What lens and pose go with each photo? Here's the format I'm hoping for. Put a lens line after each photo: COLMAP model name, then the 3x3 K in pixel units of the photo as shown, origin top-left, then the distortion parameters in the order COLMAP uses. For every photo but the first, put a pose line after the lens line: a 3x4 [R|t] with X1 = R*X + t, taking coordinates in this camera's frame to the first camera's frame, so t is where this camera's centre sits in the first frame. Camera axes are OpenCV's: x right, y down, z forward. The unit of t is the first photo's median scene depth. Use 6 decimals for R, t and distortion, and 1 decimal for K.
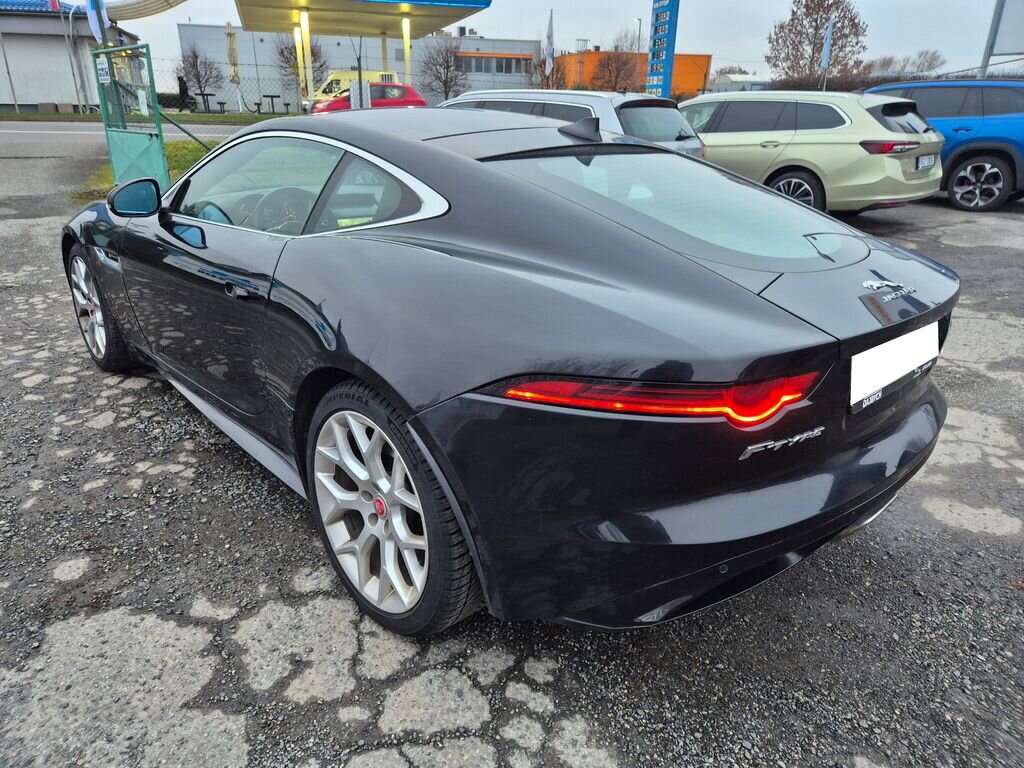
lens RADIAL K [[677.7, 0, 509.6], [0, 677.7, 383.4], [0, 0, 1]] dist [0.049383, -0.036042]
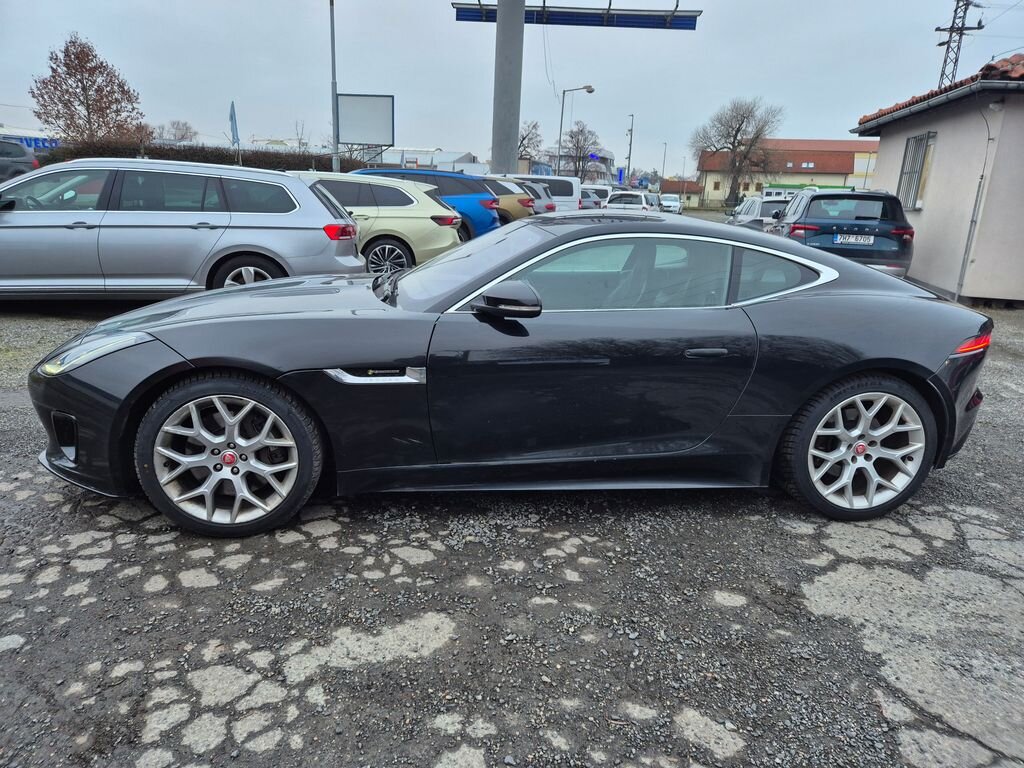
lens RADIAL K [[677.7, 0, 512.1], [0, 677.7, 379.9], [0, 0, 1]] dist [0.049383, -0.036042]
pose [[0.592417, -0.199129, 0.780634, -0.978953], [0.264890, 0.963243, 0.044686, -0.141837], [-0.760838, 0.180309, 0.623389, 0.275078]]
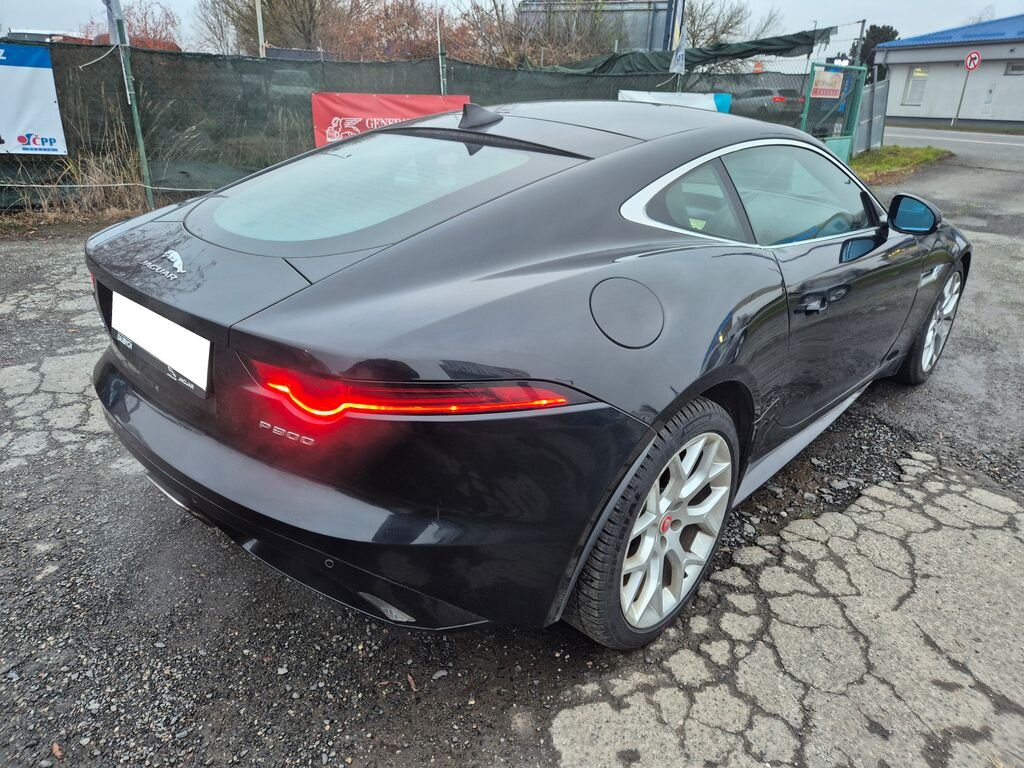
lens RADIAL K [[677.7, 0, 510.6], [0, 677.7, 383.9], [0, 0, 1]] dist [0.049383, -0.036042]
pose [[0.066849, 0.369480, -0.926831, 0.688720], [-0.399048, 0.861283, 0.314568, -0.218387], [0.914490, 0.348822, 0.205016, 0.581062]]
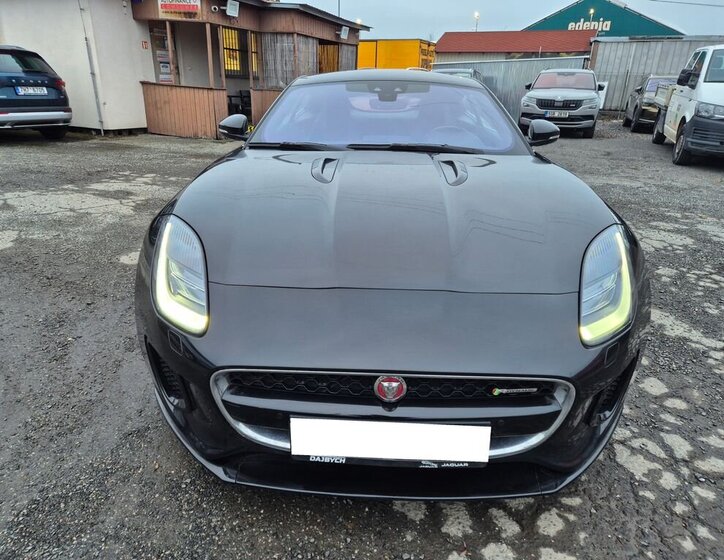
lens RADIAL K [[506.8, 0, 367.9], [0, 506.8, 281.1], [0, 0, 1]] dist [0.021118, -0.010544]
pose [[-0.704454, -0.285138, 0.649954, -0.794481], [0.223813, 0.779783, 0.584676, -0.548760], [-0.673537, 0.557346, -0.485504, 1.440937]]
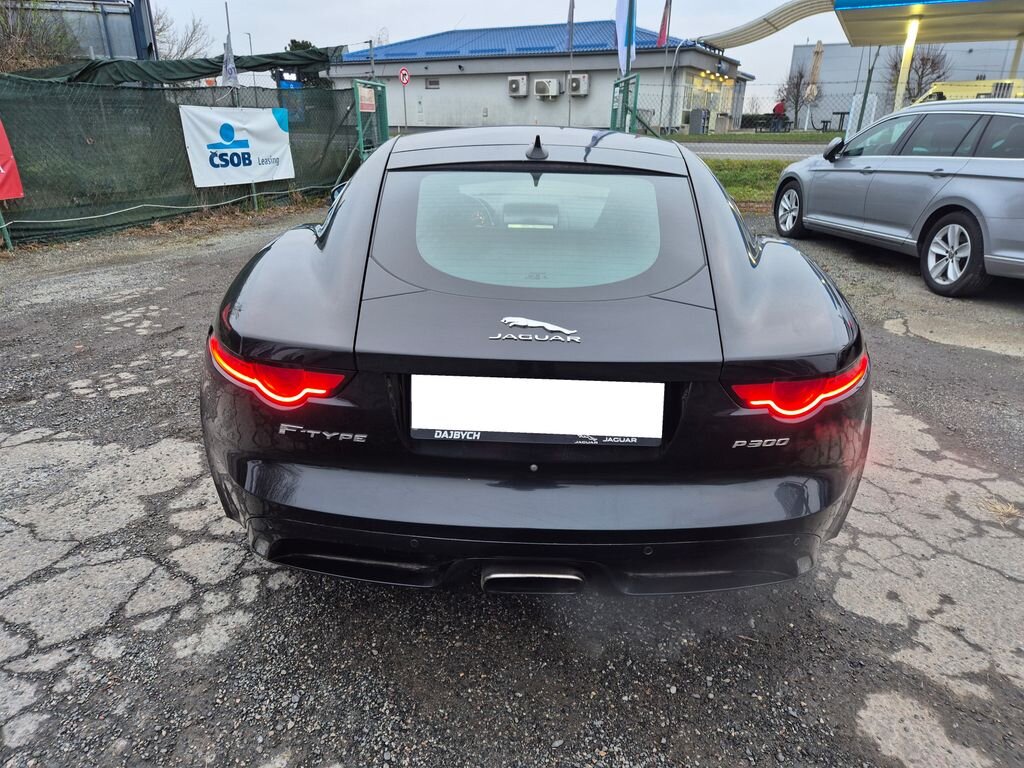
lens RADIAL K [[677.7, 0, 511.0], [0, 677.7, 393.0], [0, 0, 1]] dist [0.049383, -0.036042]
pose [[0.713004, 0.247692, -0.655952, 0.501918], [-0.255105, 0.963049, 0.086361, -0.056192], [0.653105, 0.105761, 0.749846, 0.145581]]
